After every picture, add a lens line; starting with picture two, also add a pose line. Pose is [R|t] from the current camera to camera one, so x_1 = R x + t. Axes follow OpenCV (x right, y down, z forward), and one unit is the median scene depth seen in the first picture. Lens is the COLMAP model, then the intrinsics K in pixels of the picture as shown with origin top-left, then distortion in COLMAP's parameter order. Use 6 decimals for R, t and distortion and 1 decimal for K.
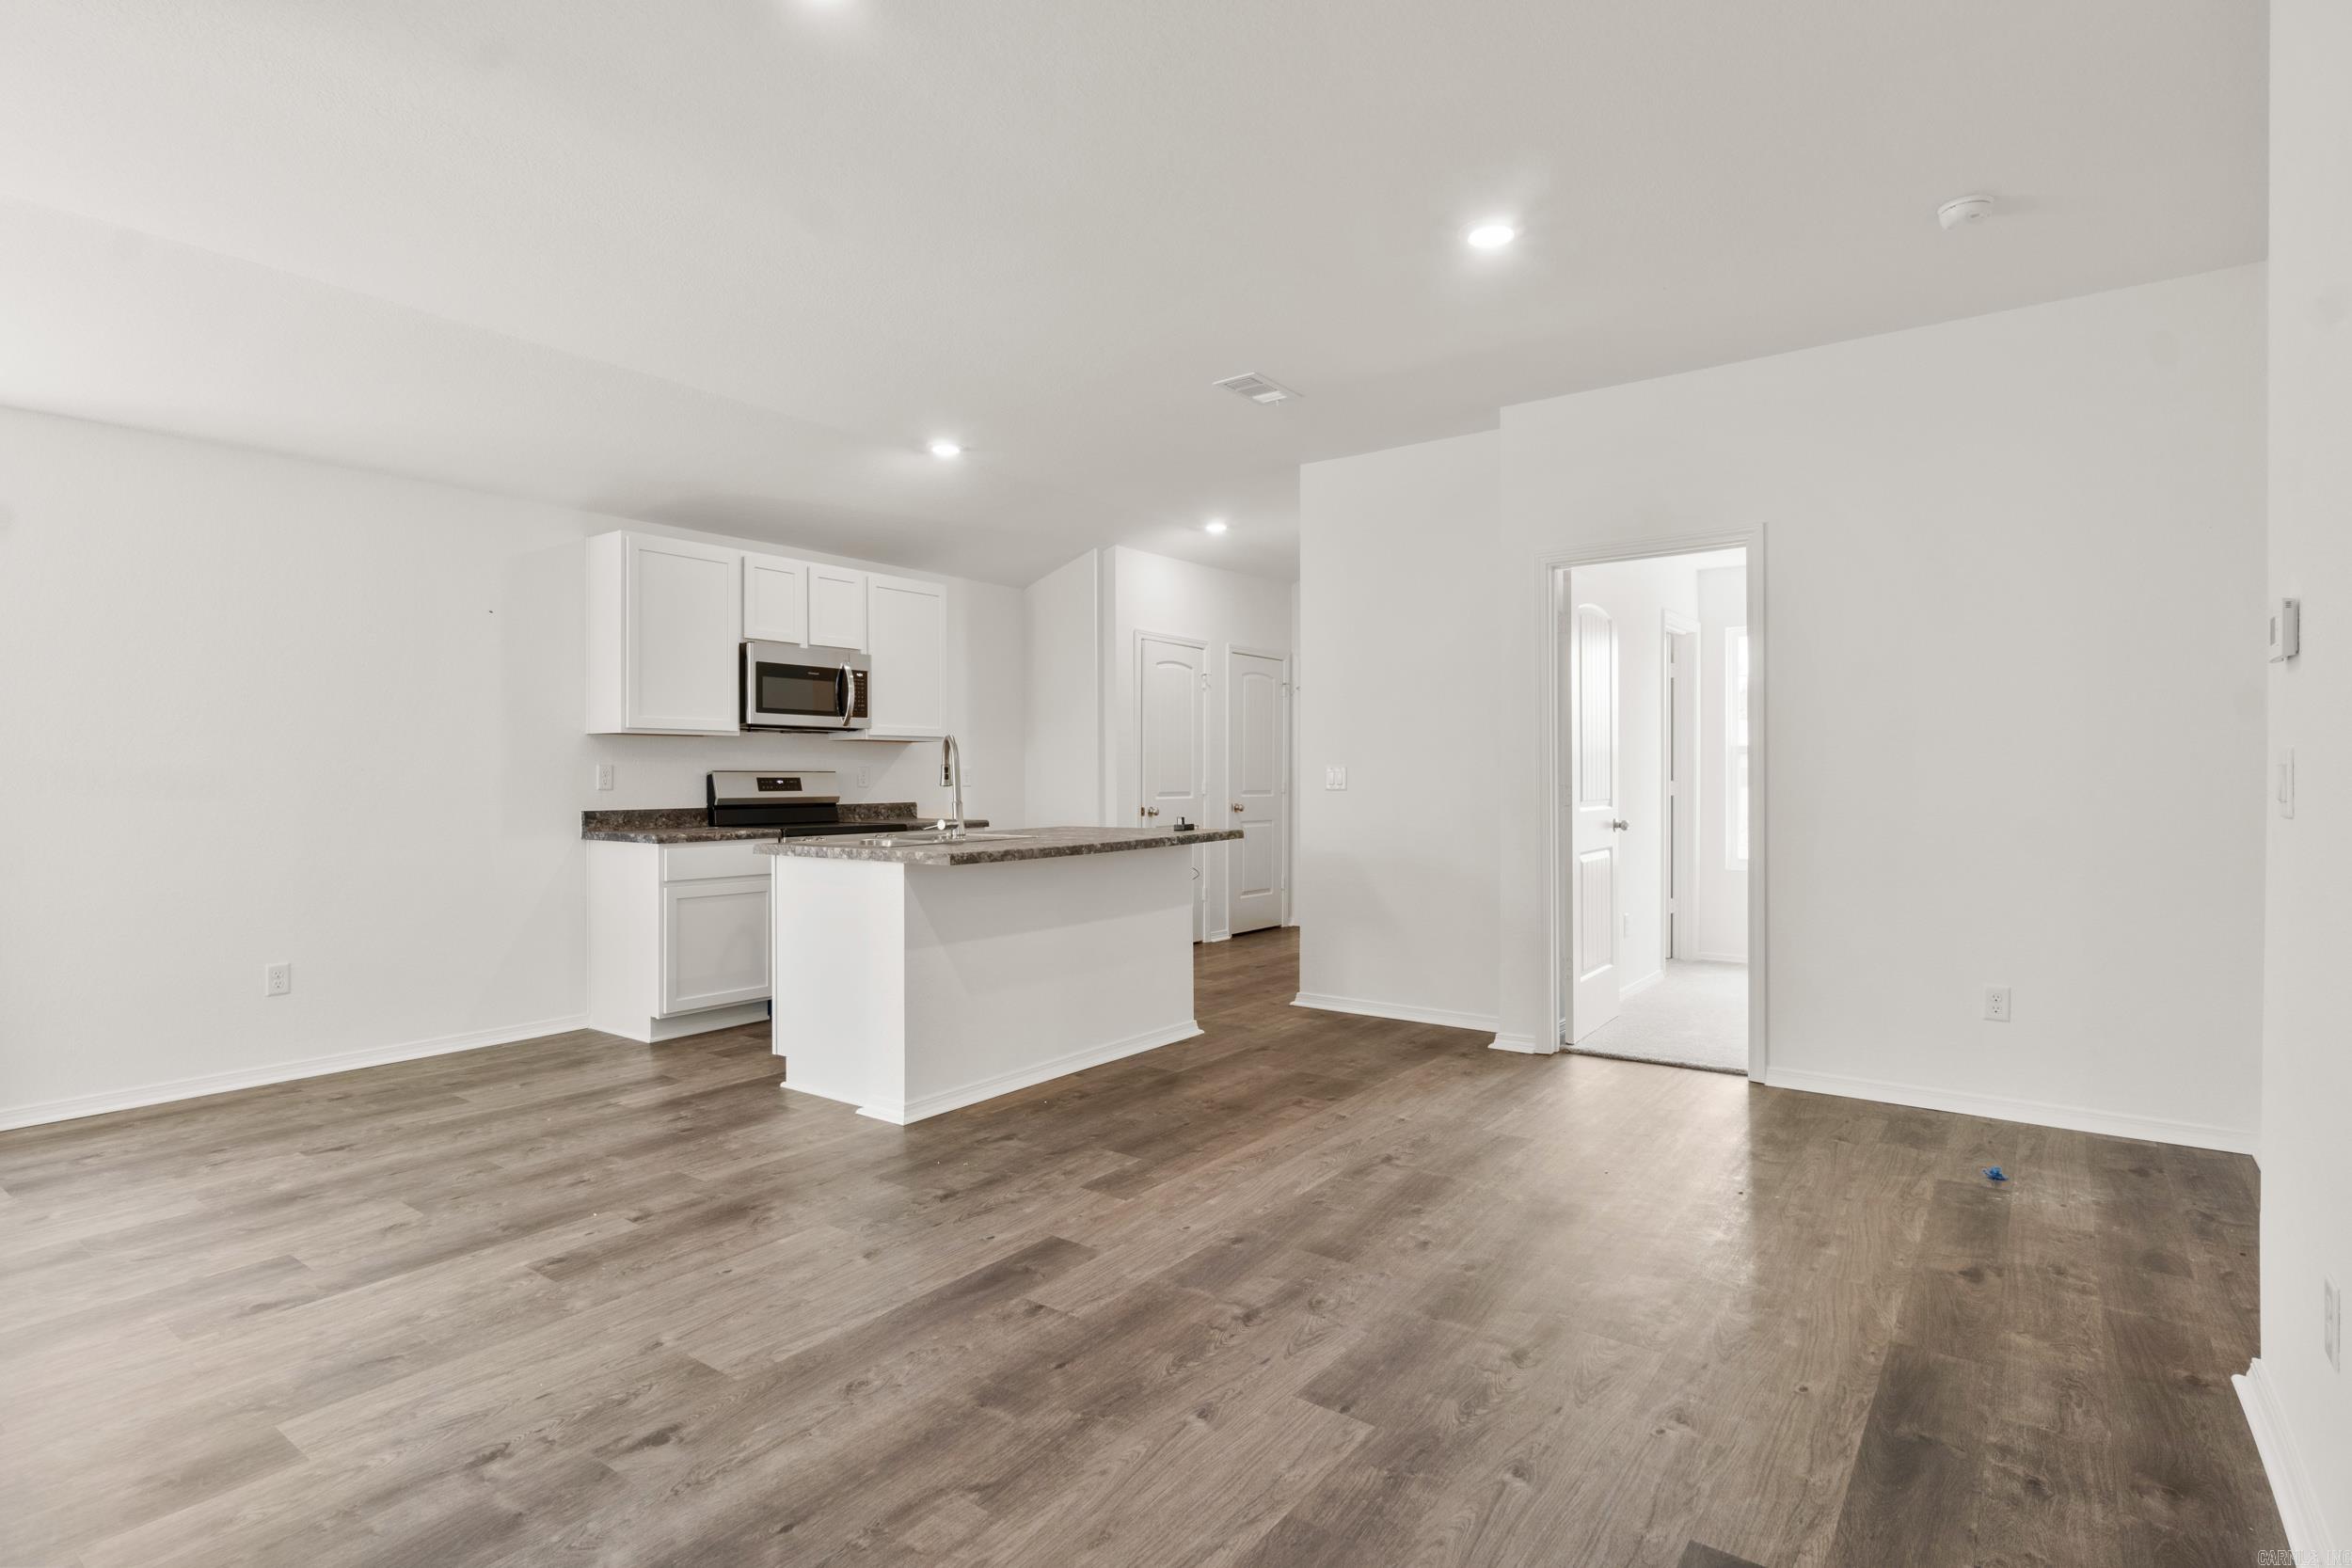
lens RADIAL K [[1187.4, 0, 1153.4], [0, 1187.4, 780.5], [0, 0, 1]] dist [-0.005914, 0.001408]
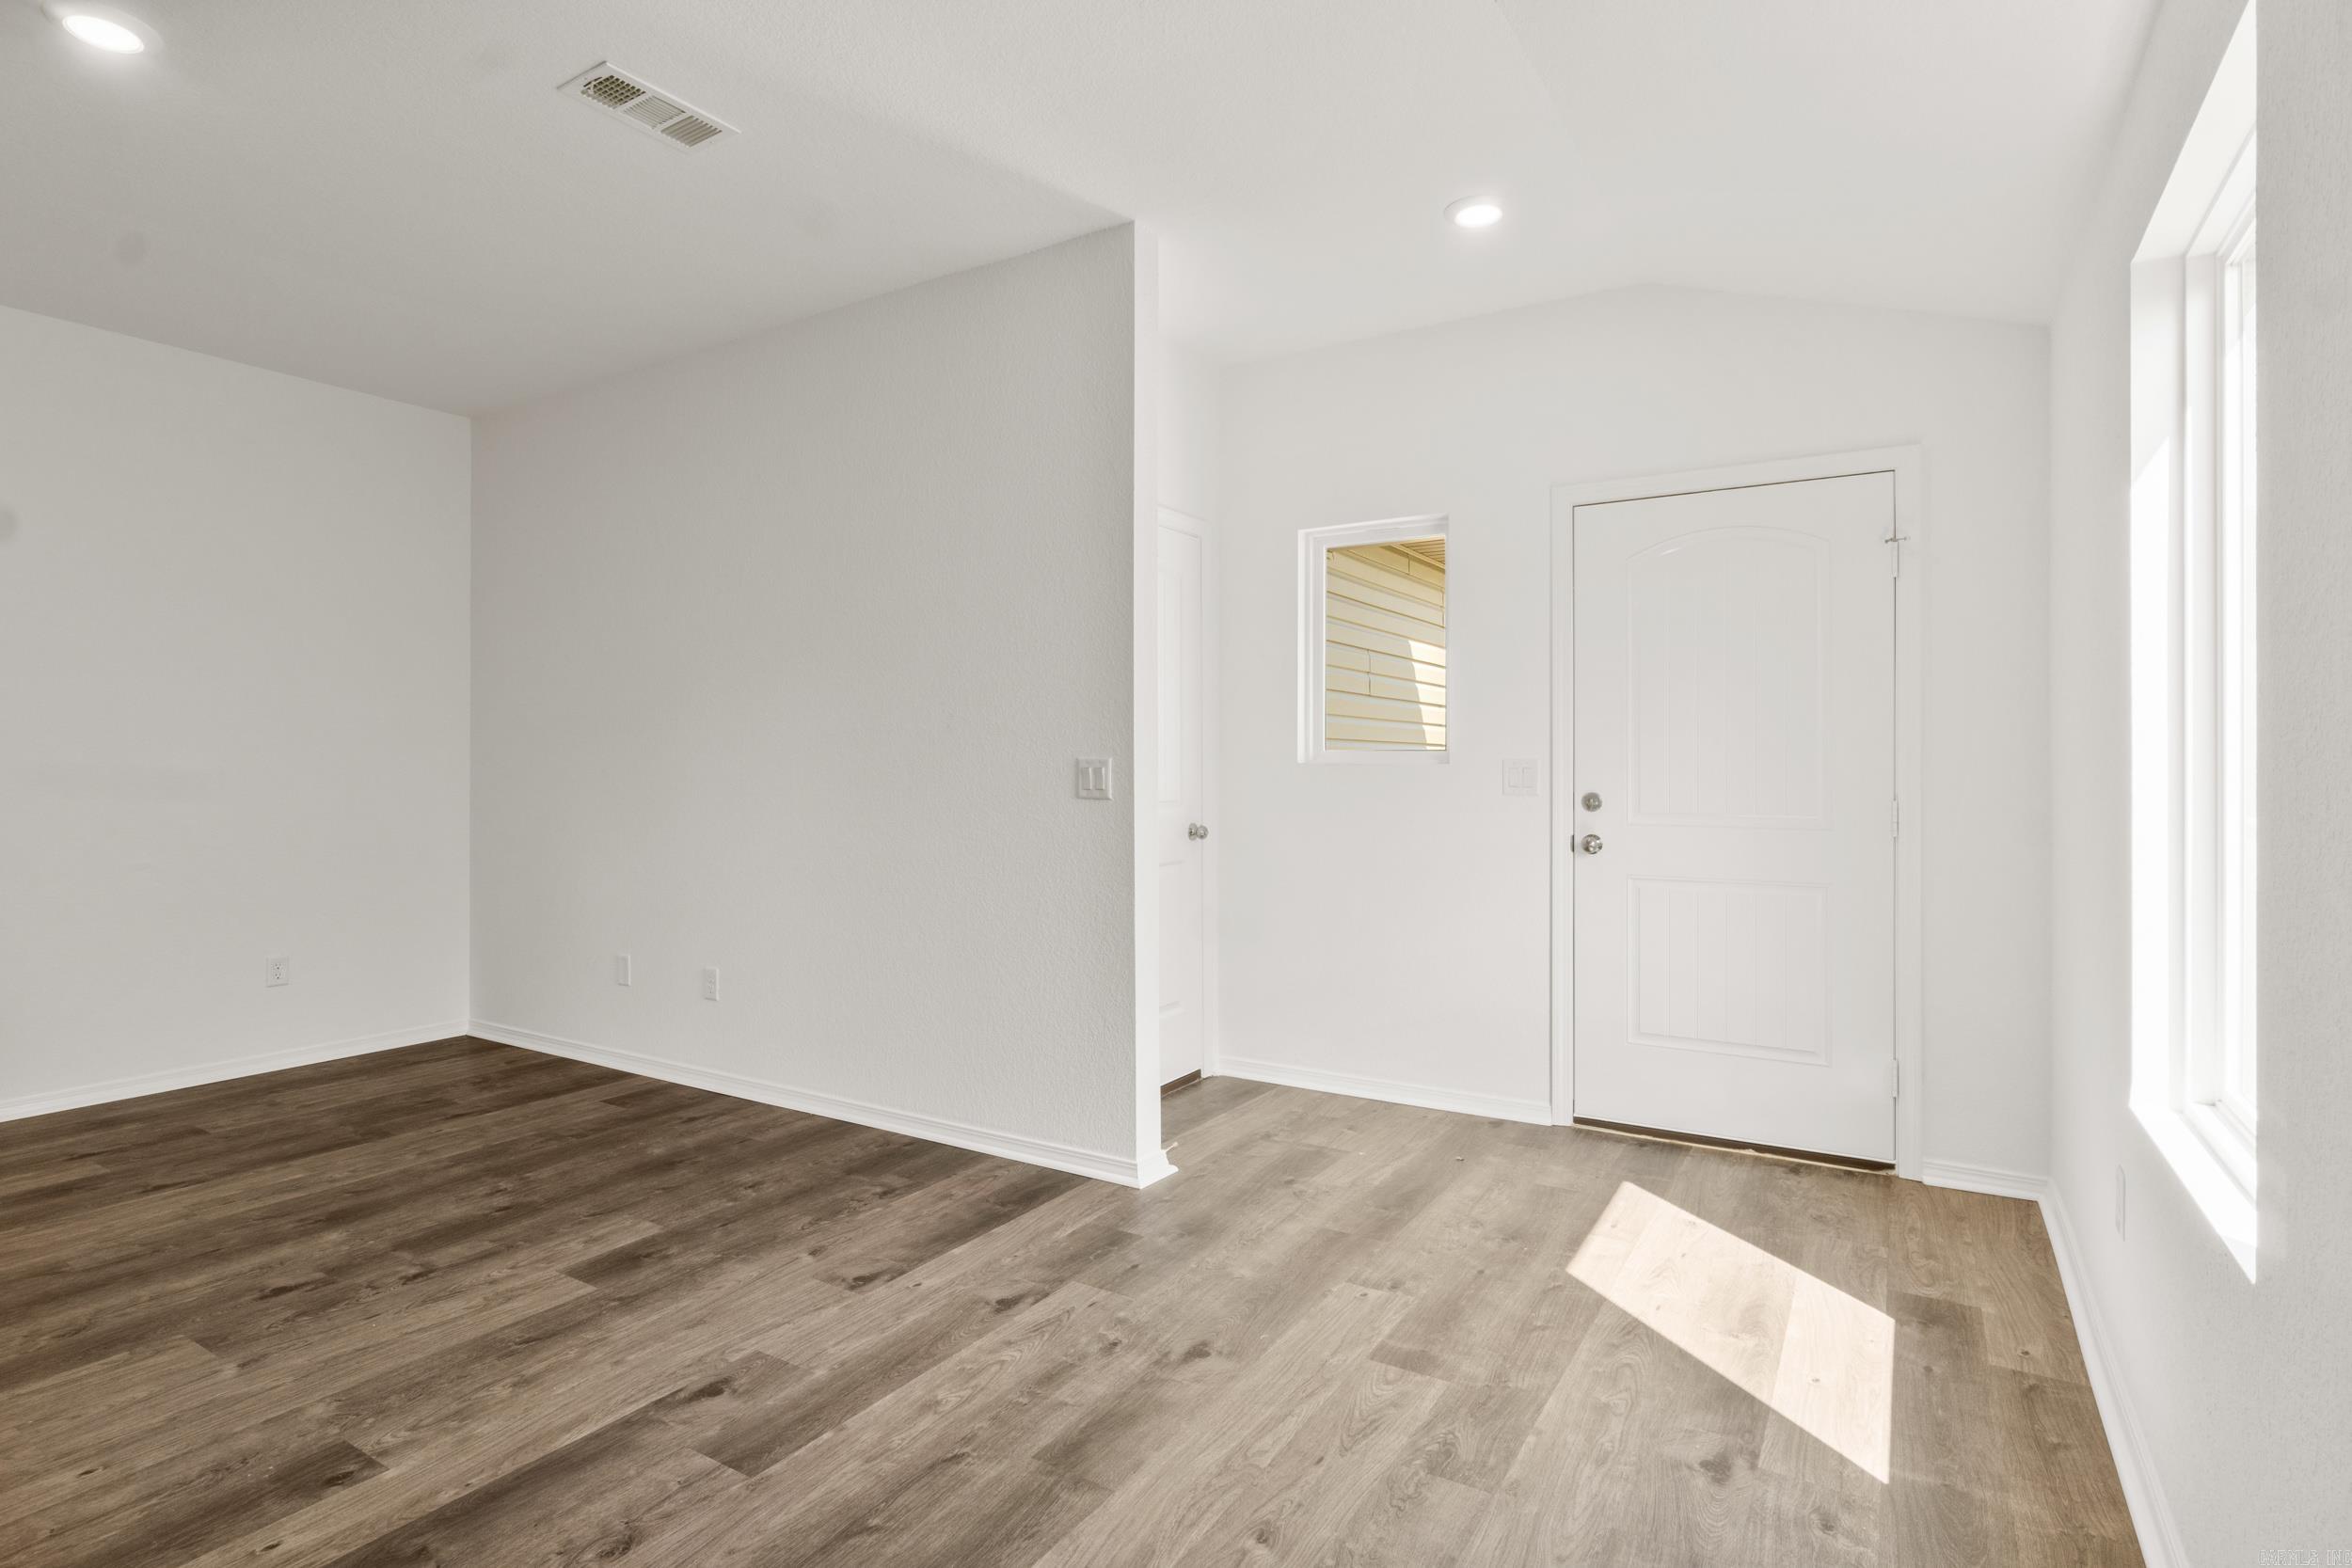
lens RADIAL K [[1187.4, 0, 1153.5], [0, 1187.4, 767.4], [0, 0, 1]] dist [-0.005914, 0.001408]
pose [[-0.996715, -0.001755, -0.080970, -0.958989], [-0.001969, 0.999995, 0.002562, -0.009438], [0.080965, 0.002713, -0.996713, 1.797422]]
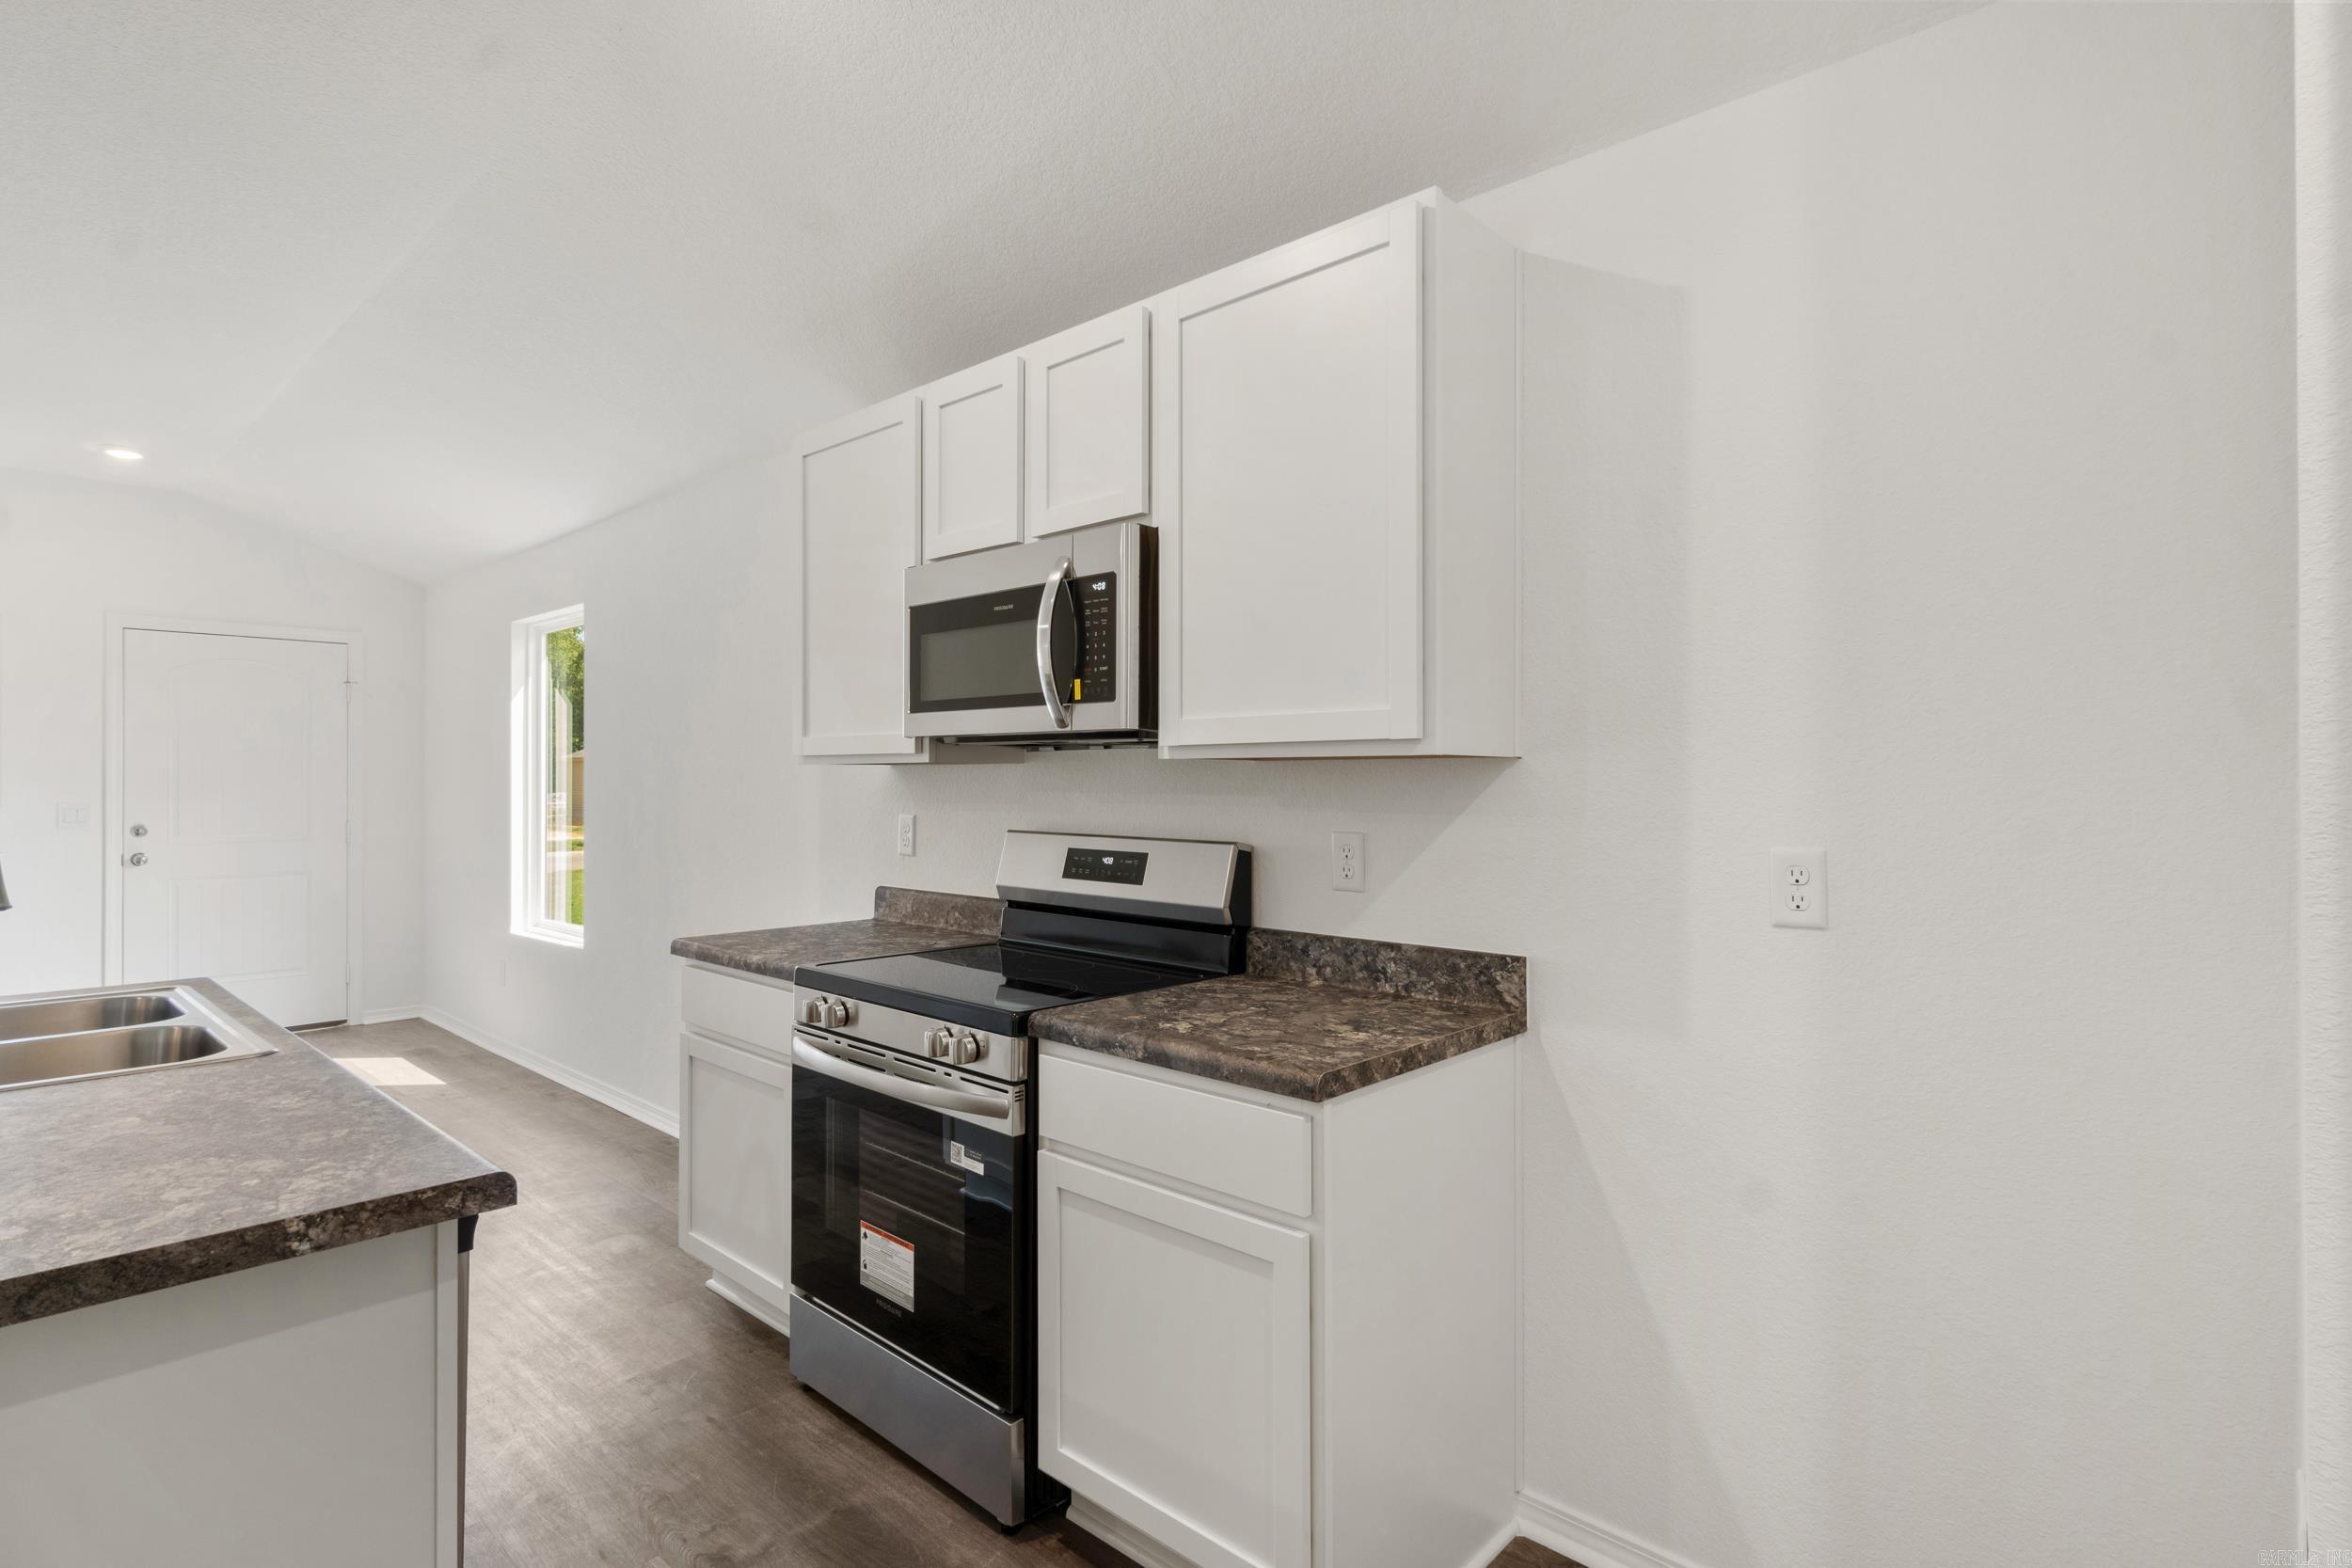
lens RADIAL K [[1171.1, 0, 1170.9], [0, 1171.1, 765.8], [0, 0, 1]] dist [0.003154, -0.000776]
pose [[-0.102888, -0.007616, -0.994664, 0.260191], [-0.003053, 0.999968, -0.007341, -0.070059], [0.994688, 0.002281, -0.102908, 2.440642]]
